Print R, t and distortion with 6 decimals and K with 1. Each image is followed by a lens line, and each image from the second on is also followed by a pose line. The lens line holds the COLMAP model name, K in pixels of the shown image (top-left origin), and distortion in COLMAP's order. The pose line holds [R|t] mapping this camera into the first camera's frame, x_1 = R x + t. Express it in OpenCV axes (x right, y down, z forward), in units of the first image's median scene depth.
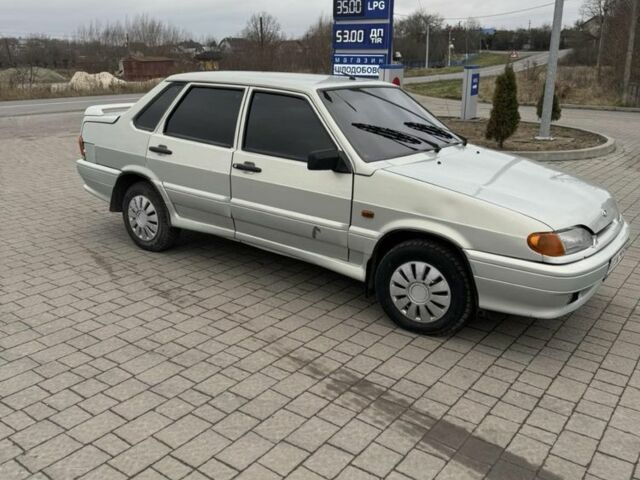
lens RADIAL K [[591.4, 0, 320.0], [0, 591.4, 240.0], [0, 0, 1]] dist [0.155562, -0.286693]
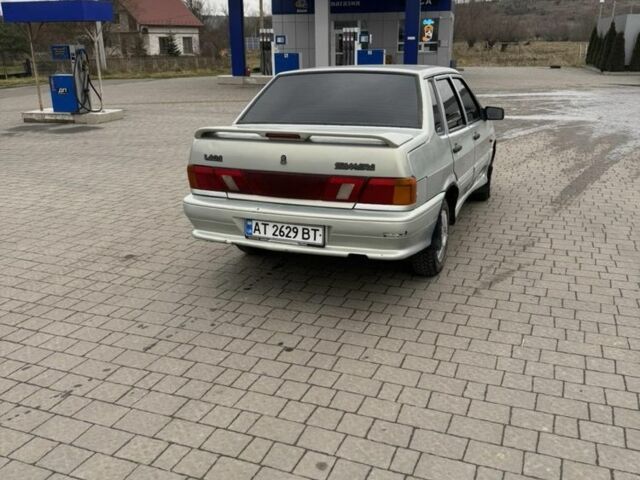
lens RADIAL K [[591.4, 0, 320.0], [0, 591.4, 240.0], [0, 0, 1]] dist [0.155562, -0.286693]
pose [[-0.244239, -0.301690, 0.921591, -1.259469], [0.285093, 0.886033, 0.365605, -0.480338], [-0.926860, 0.352034, -0.130394, 1.518695]]
